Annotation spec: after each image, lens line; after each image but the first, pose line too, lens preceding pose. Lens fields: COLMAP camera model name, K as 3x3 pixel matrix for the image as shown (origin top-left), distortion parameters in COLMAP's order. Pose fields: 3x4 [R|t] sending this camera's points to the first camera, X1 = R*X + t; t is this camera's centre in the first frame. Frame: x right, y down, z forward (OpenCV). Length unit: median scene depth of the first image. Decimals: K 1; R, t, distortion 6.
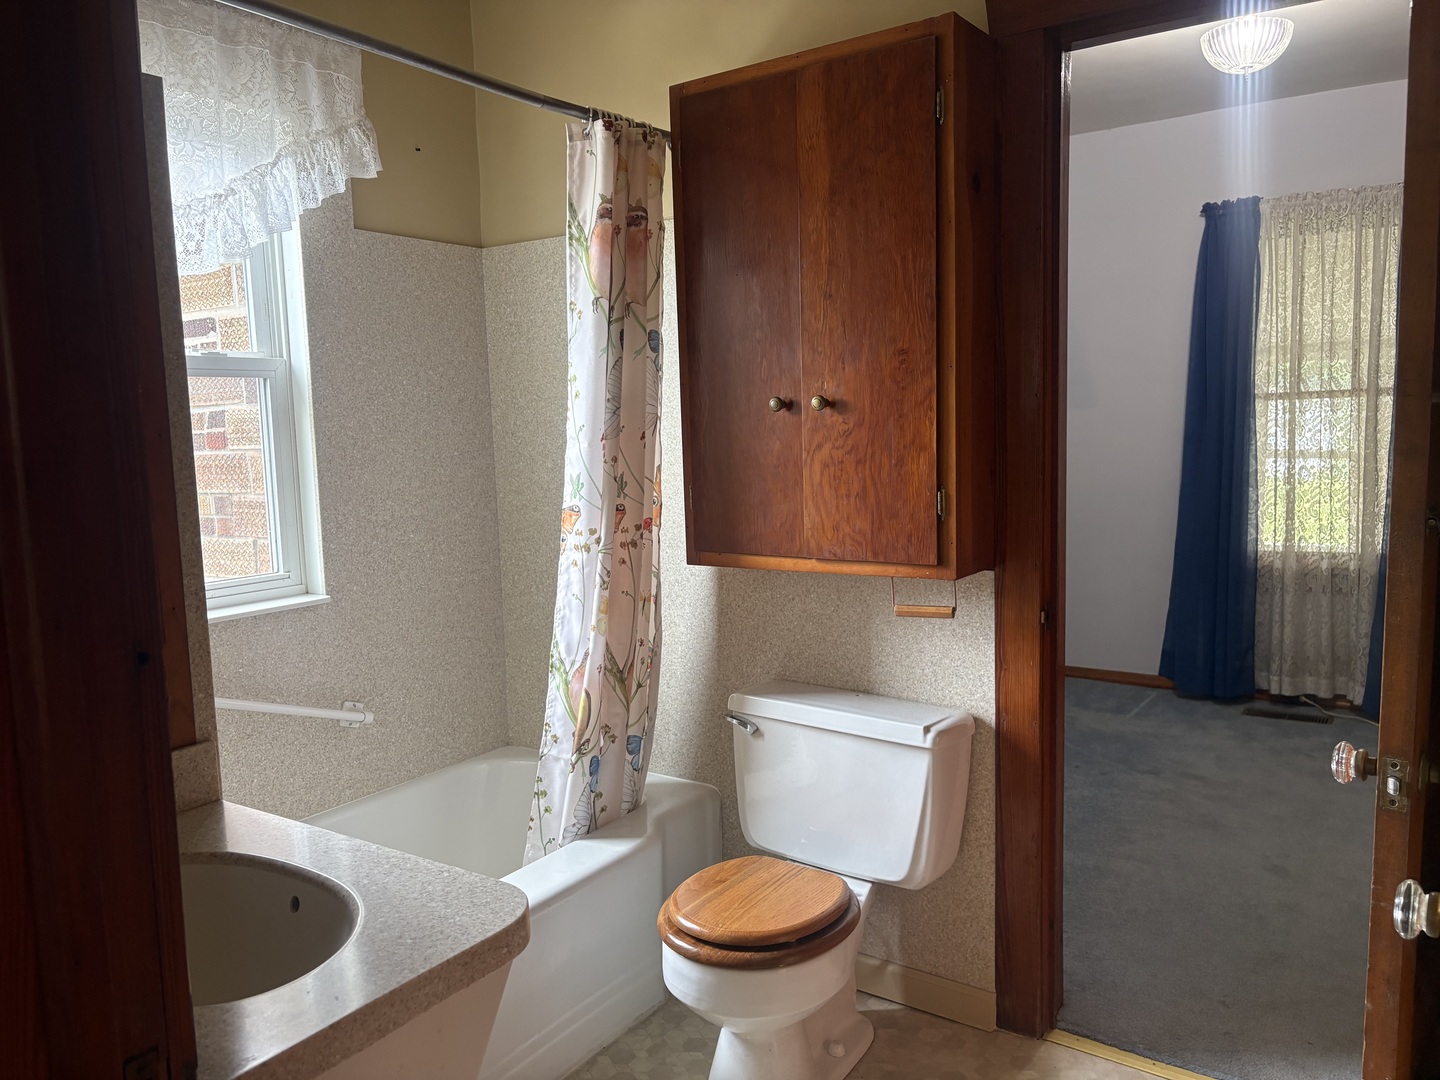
lens RADIAL K [[1086.7, 0, 720.0], [0, 1086.7, 540.0], [0, 0, 1]] dist [0.007550, -0.006147]
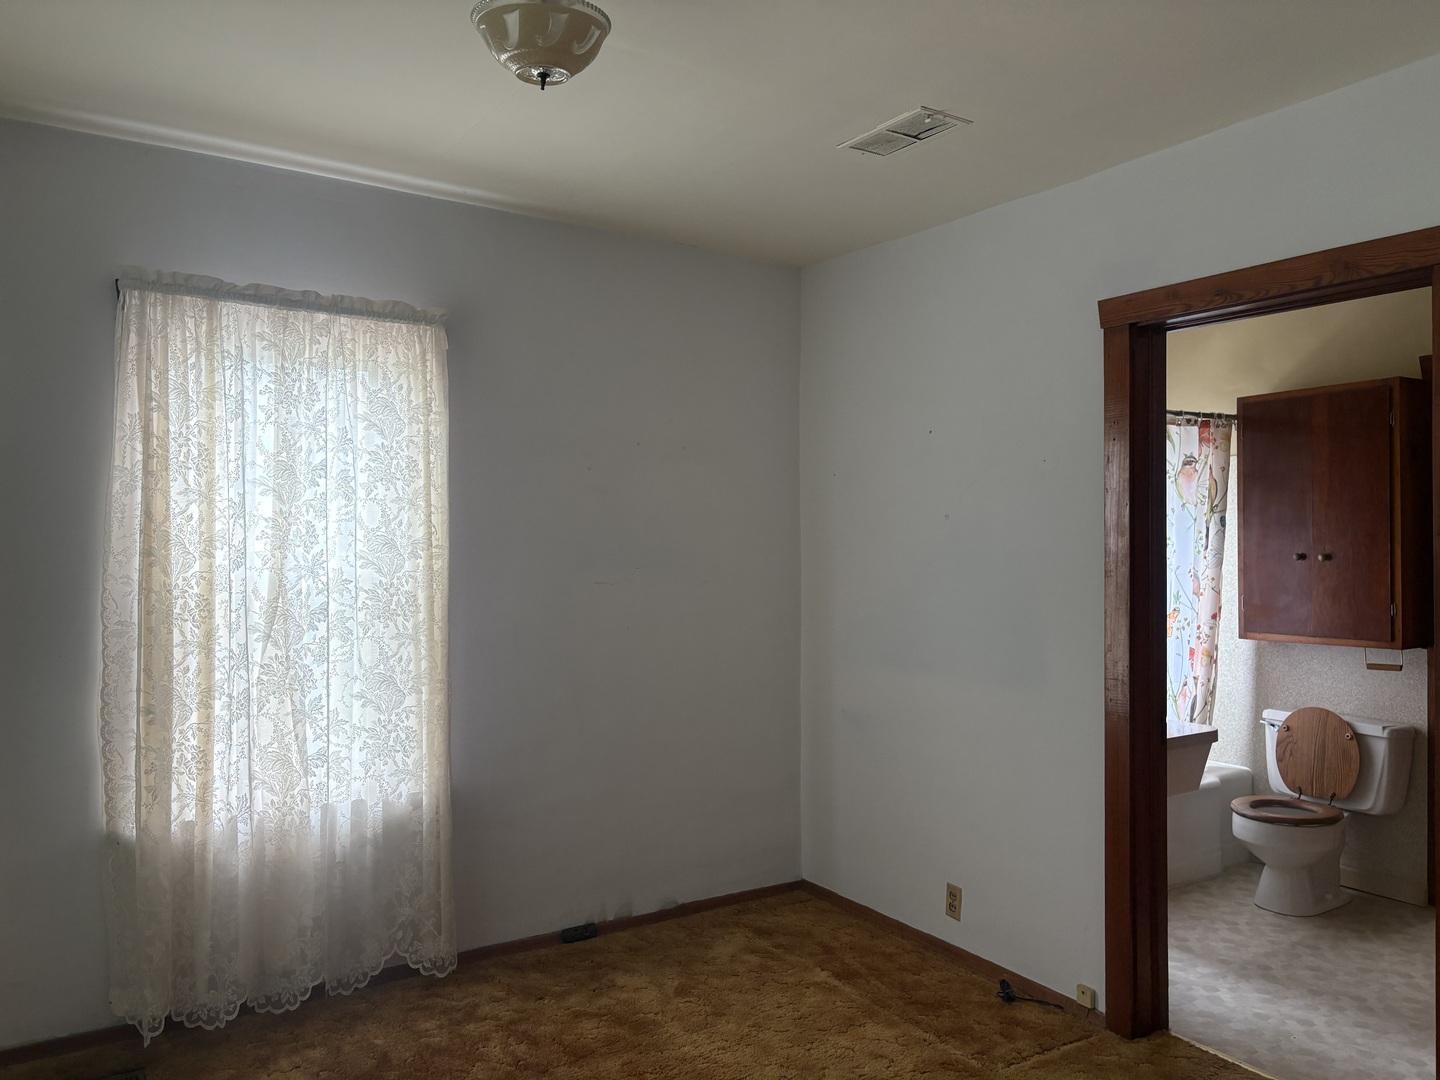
lens RADIAL K [[1086.7, 0, 720.0], [0, 1086.7, 540.0], [0, 0, 1]] dist [0.007550, -0.006147]
pose [[0.932478, 0.022394, -0.360531, -0.218600], [-0.060114, 0.993779, -0.093752, 0.094946], [0.356189, 0.109095, 0.928024, -1.242331]]
